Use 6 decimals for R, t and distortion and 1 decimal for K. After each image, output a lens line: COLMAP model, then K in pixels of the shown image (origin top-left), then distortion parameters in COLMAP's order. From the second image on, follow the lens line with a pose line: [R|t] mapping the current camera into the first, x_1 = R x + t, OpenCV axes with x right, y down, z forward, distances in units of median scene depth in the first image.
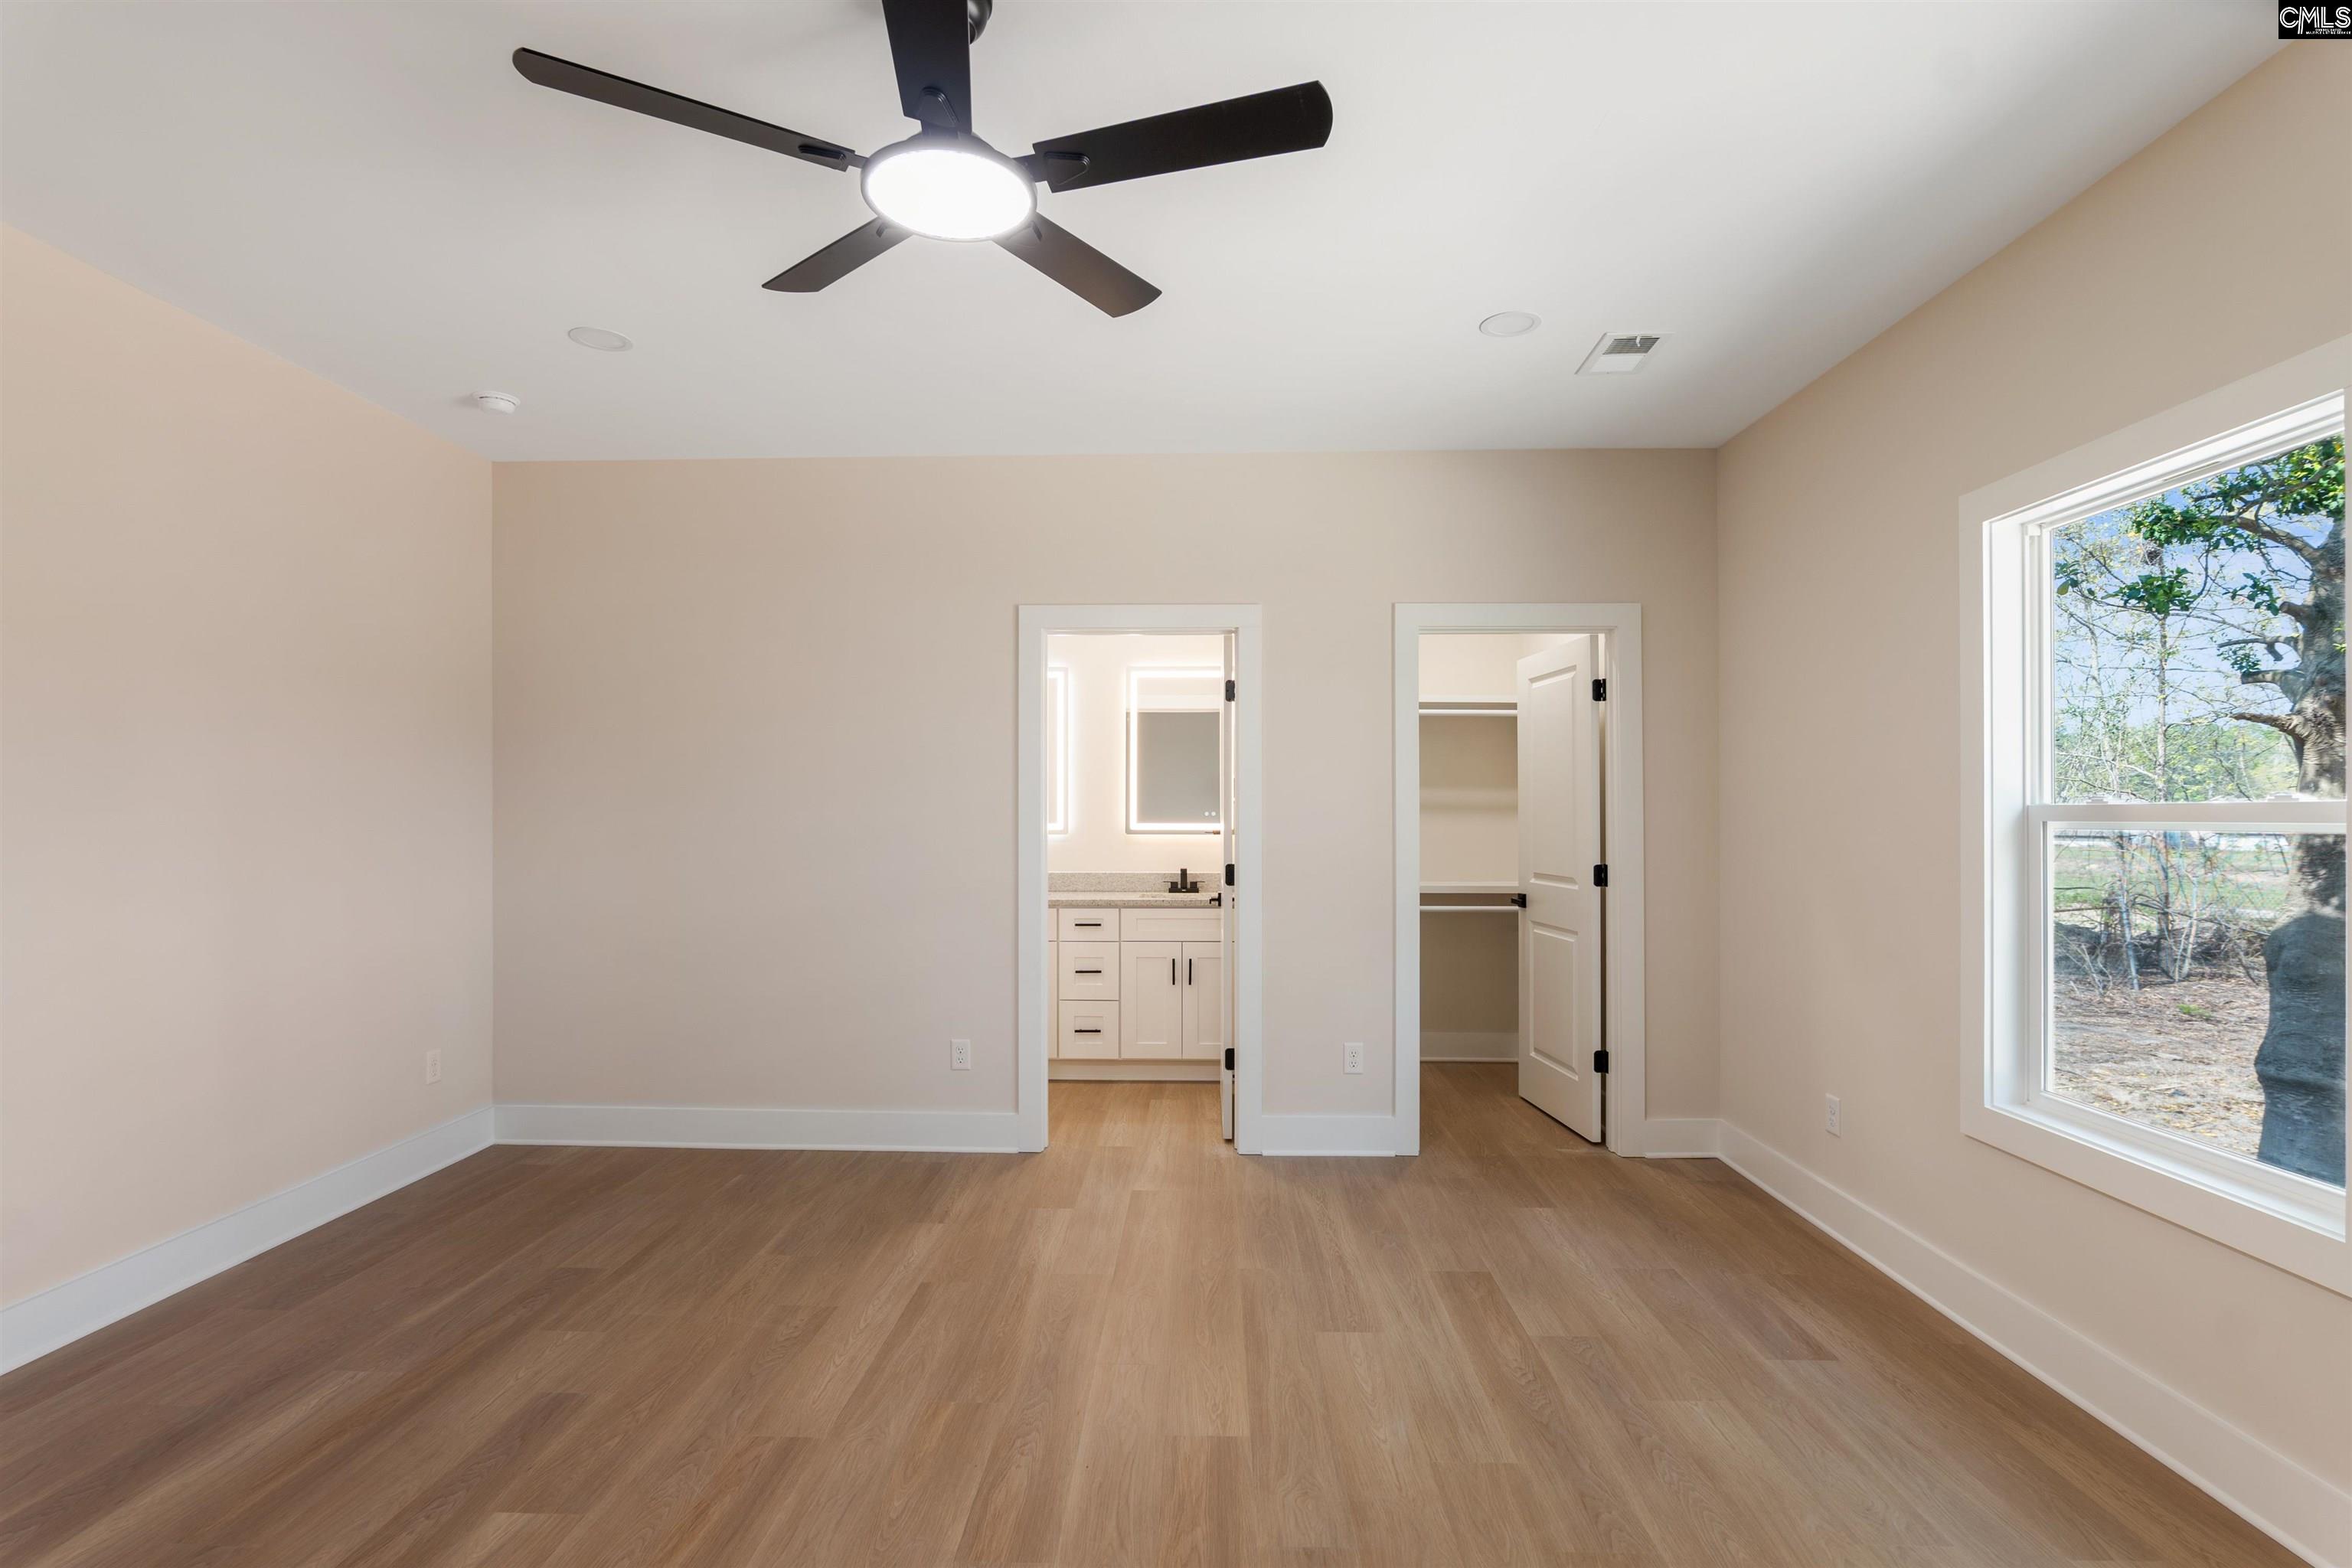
lens RADIAL K [[1100.6, 0, 1162.7], [0, 1100.6, 799.9], [0, 0, 1]] dist [-0.024524, 0.007798]
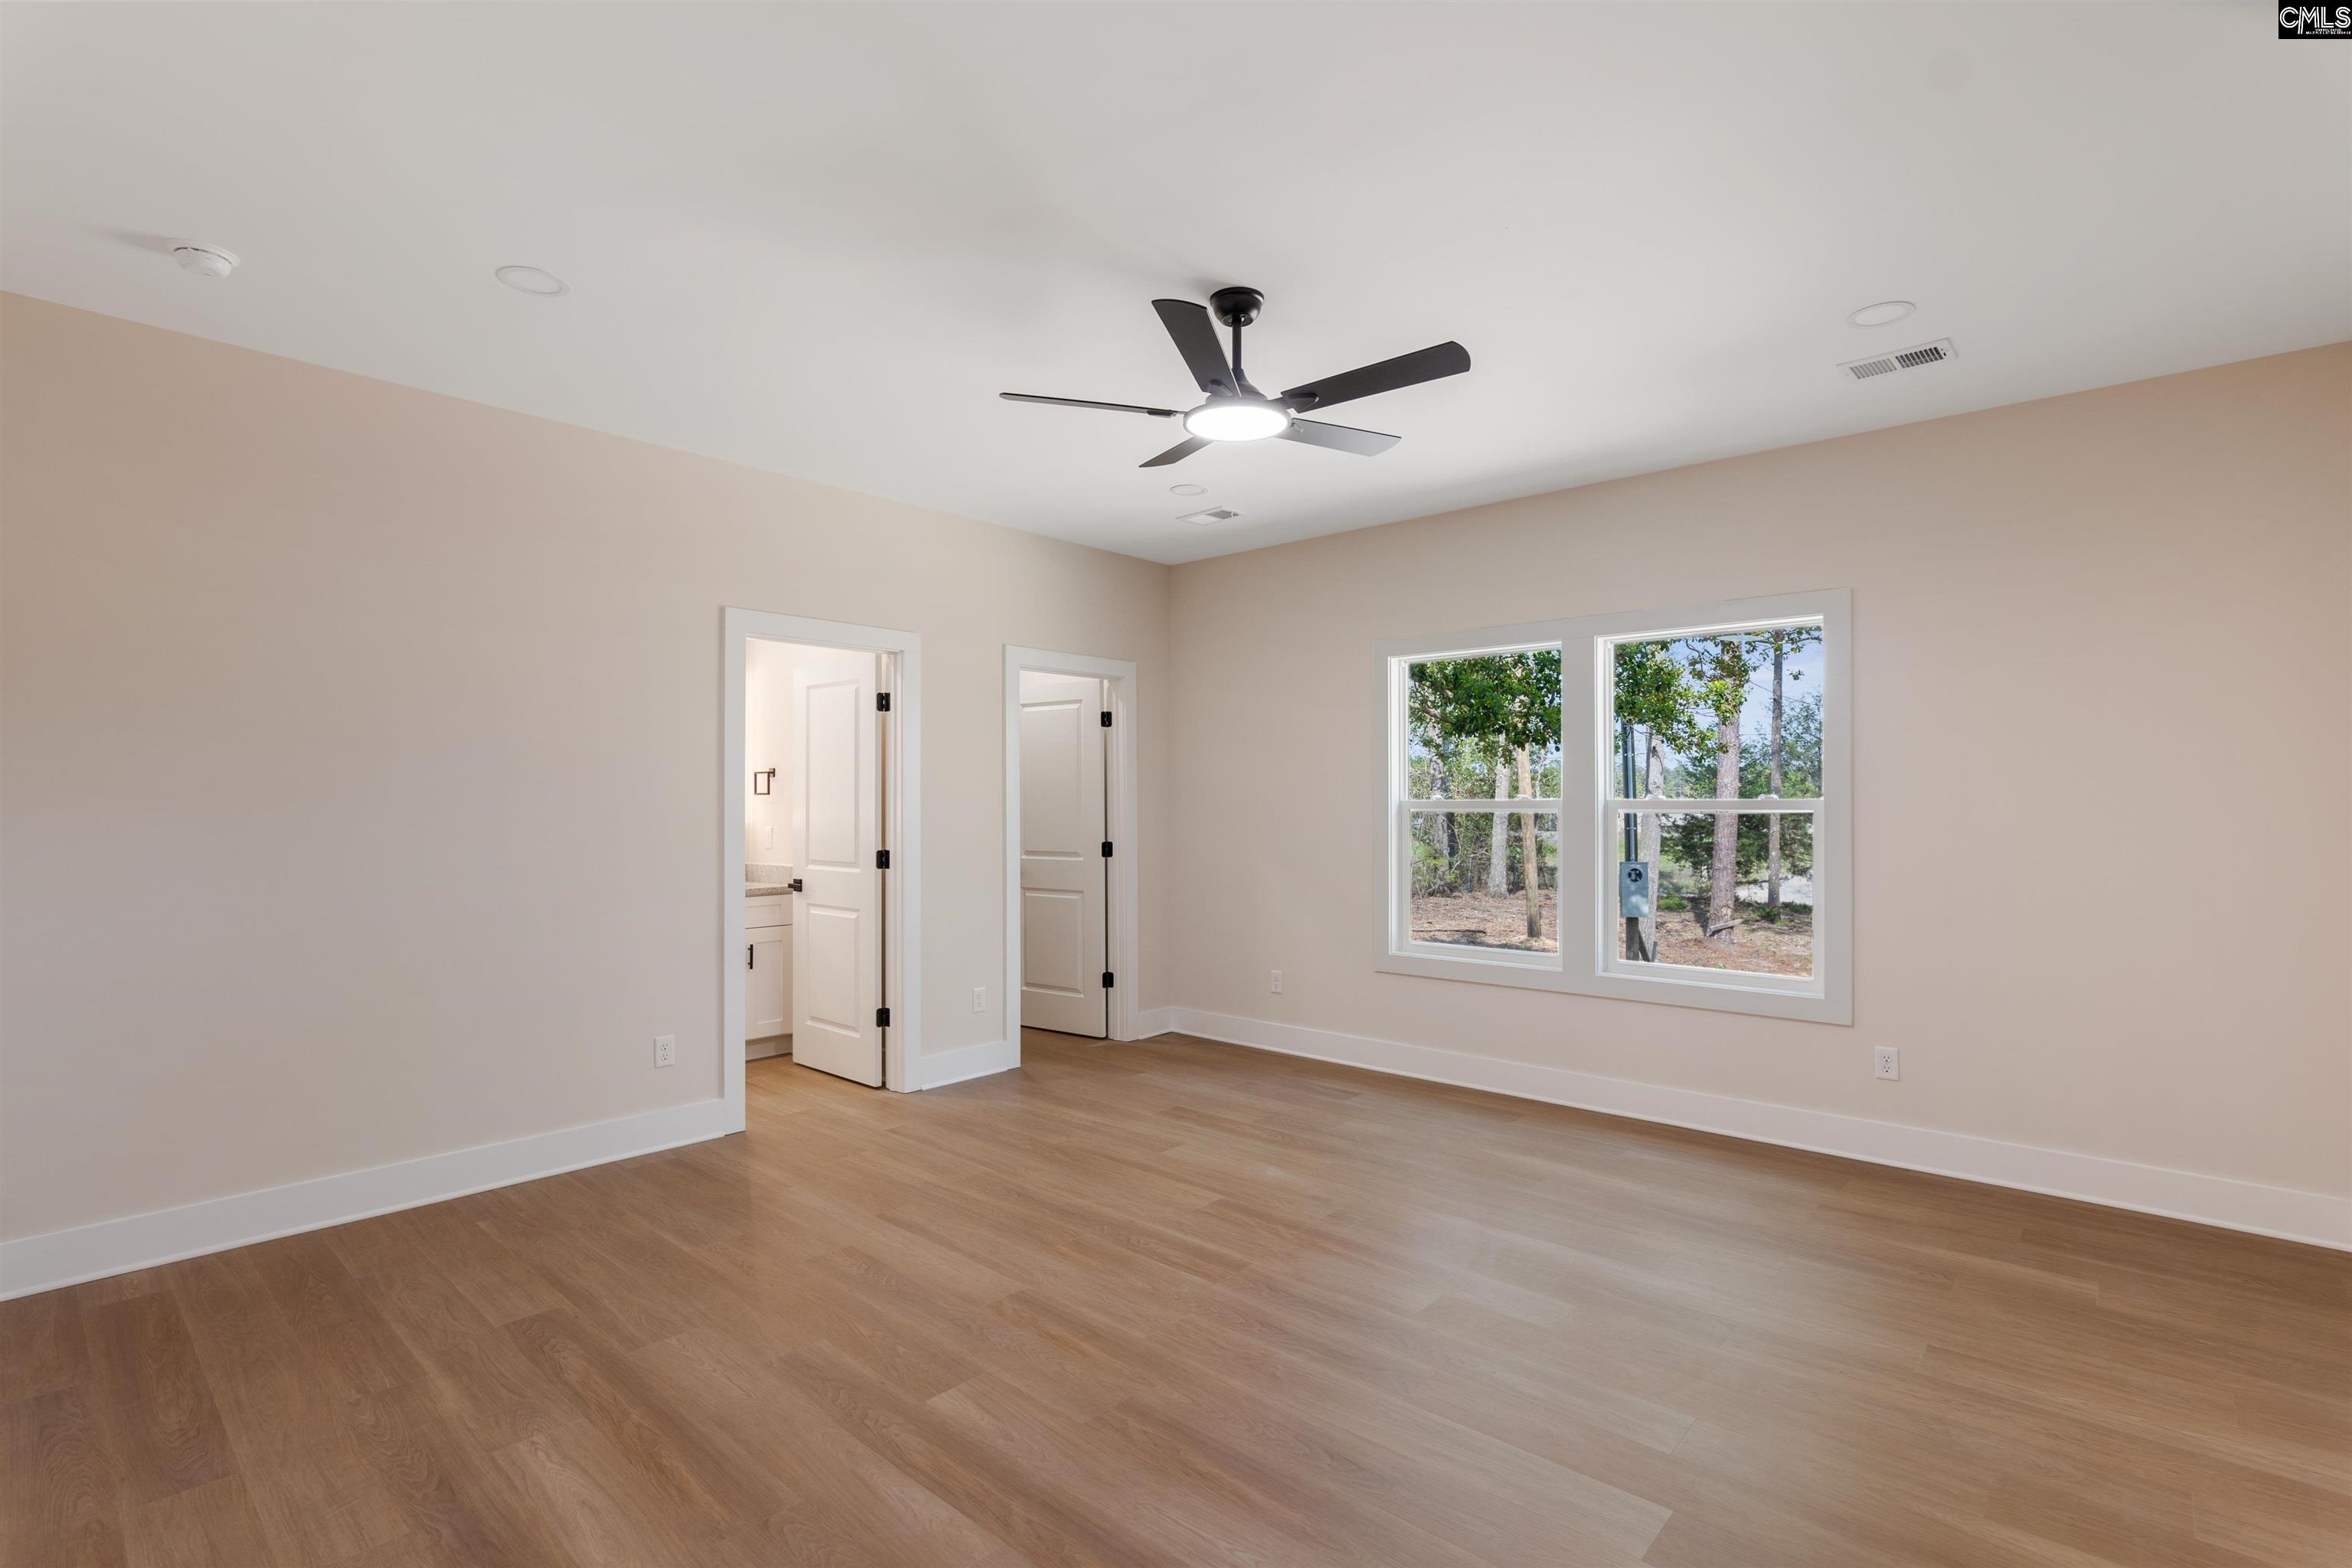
lens RADIAL K [[1100.6, 0, 1162.7], [0, 1100.6, 799.9], [0, 0, 1]] dist [-0.024524, 0.007798]
pose [[0.645955, 0.001162, 0.763375, -0.813914], [-0.005610, 0.999979, 0.003224, -0.001161], [-0.763355, -0.006365, 0.645948, 0.024687]]
